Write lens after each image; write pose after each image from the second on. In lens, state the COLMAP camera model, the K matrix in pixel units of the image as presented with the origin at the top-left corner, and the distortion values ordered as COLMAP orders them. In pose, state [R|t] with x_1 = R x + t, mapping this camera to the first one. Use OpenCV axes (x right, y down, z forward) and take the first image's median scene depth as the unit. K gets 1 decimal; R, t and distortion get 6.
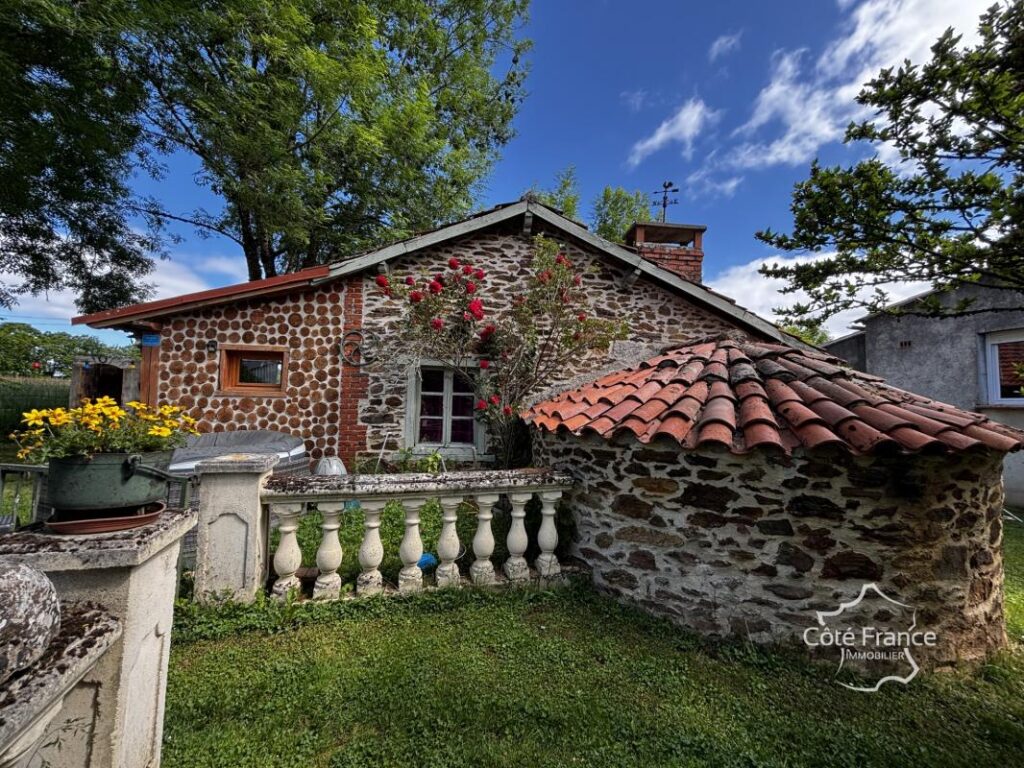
lens RADIAL K [[405.9, 0, 511.6], [0, 405.9, 391.4], [0, 0, 1]] dist [-0.012337, 0.003807]
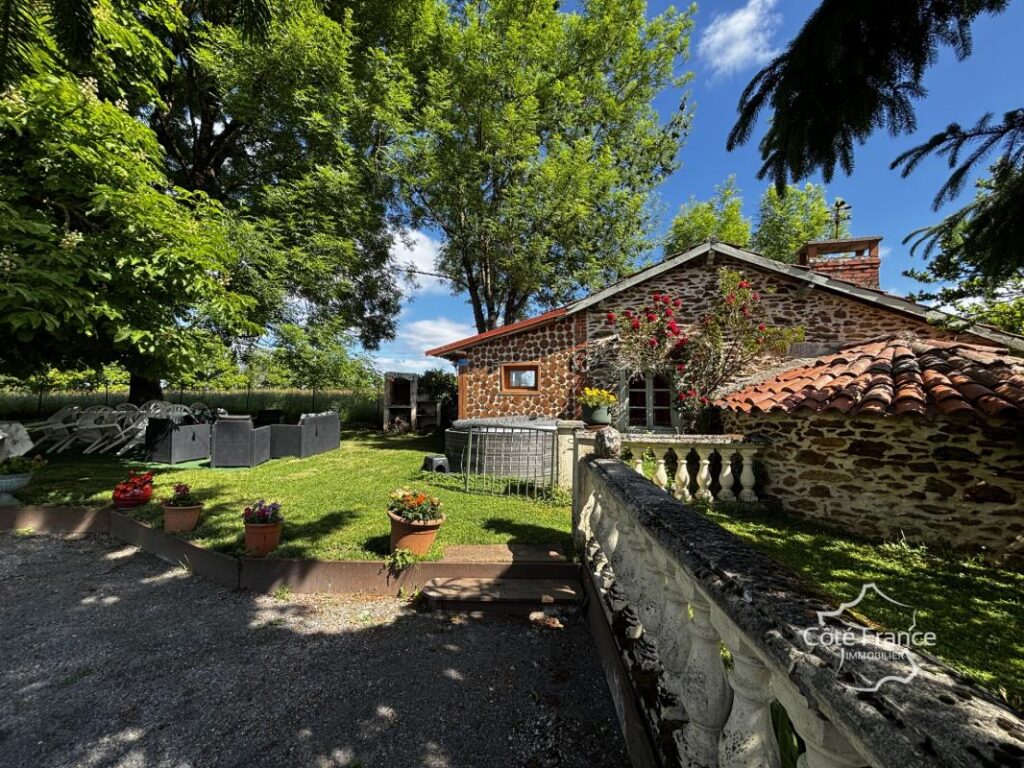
lens RADIAL K [[405.9, 0, 511.4], [0, 405.9, 386.5], [0, 0, 1]] dist [-0.012337, 0.003807]
pose [[0.936536, -0.031773, -0.349128, -0.129977], [0.026253, 0.999444, -0.020533, 0.011204], [0.349587, 0.010064, 0.936850, -0.483021]]
